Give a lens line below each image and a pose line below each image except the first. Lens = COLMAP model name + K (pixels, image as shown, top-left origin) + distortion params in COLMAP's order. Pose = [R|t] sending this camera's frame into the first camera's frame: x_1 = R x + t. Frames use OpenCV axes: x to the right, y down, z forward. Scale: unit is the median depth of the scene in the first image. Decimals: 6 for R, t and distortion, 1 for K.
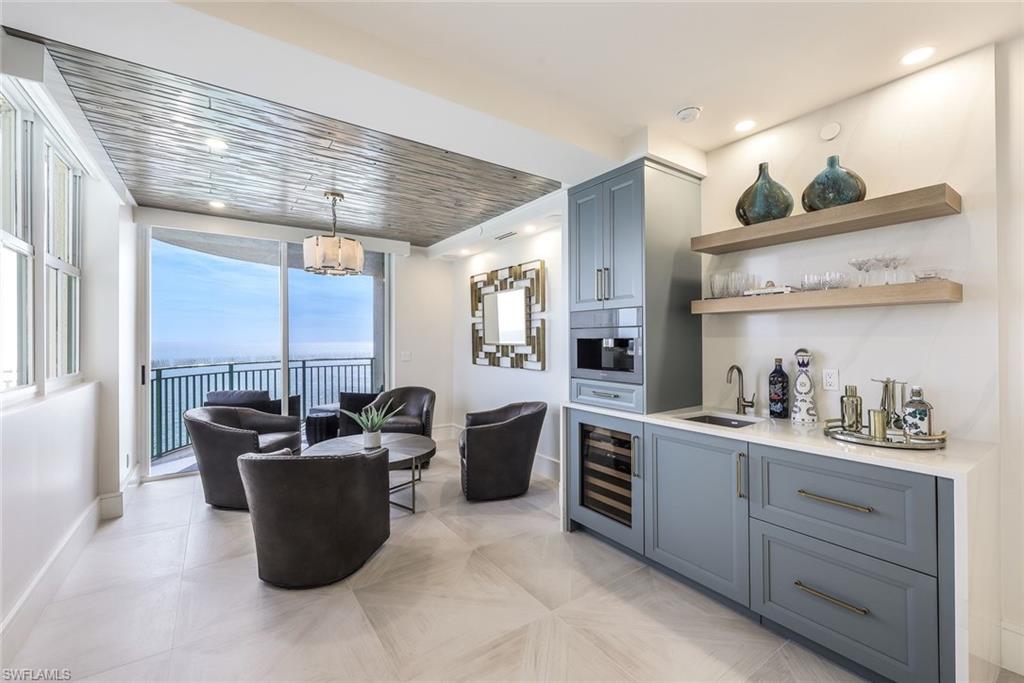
lens RADIAL K [[423.3, 0, 508.2], [0, 423.3, 340.8], [0, 0, 1]] dist [0.004014, -0.000111]
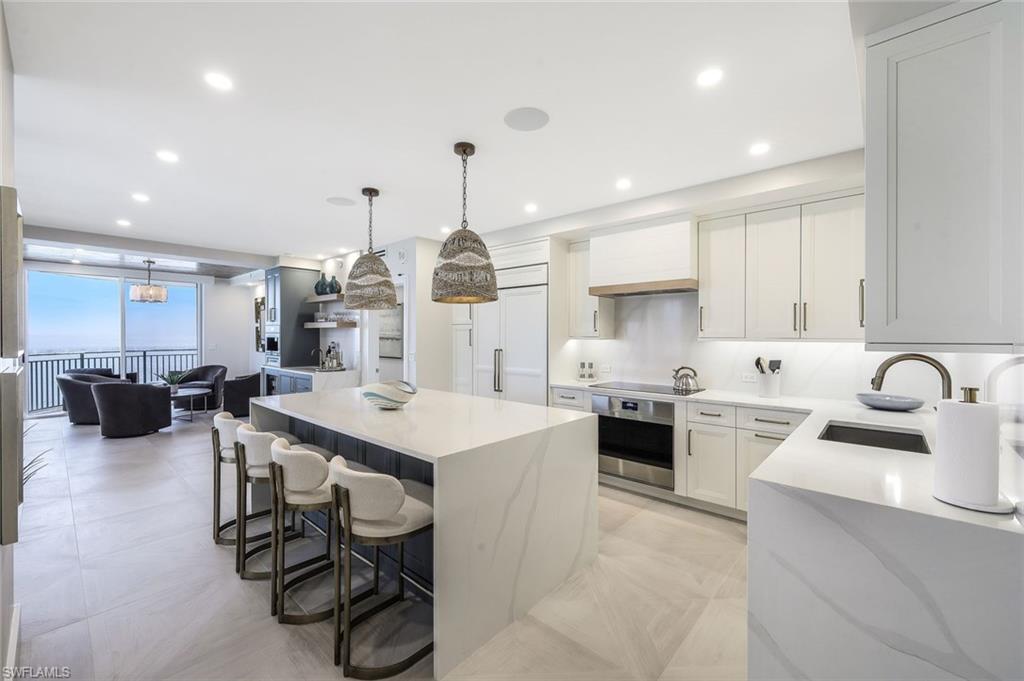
lens RADIAL K [[423.3, 0, 507.1], [0, 423.3, 336.2], [0, 0, 1]] dist [0.004014, -0.000111]
pose [[0.976544, -0.000631, 0.215318, 0.527718], [-0.000820, 0.999978, 0.006647, -0.016649], [-0.215317, -0.006668, 0.976521, -0.851175]]
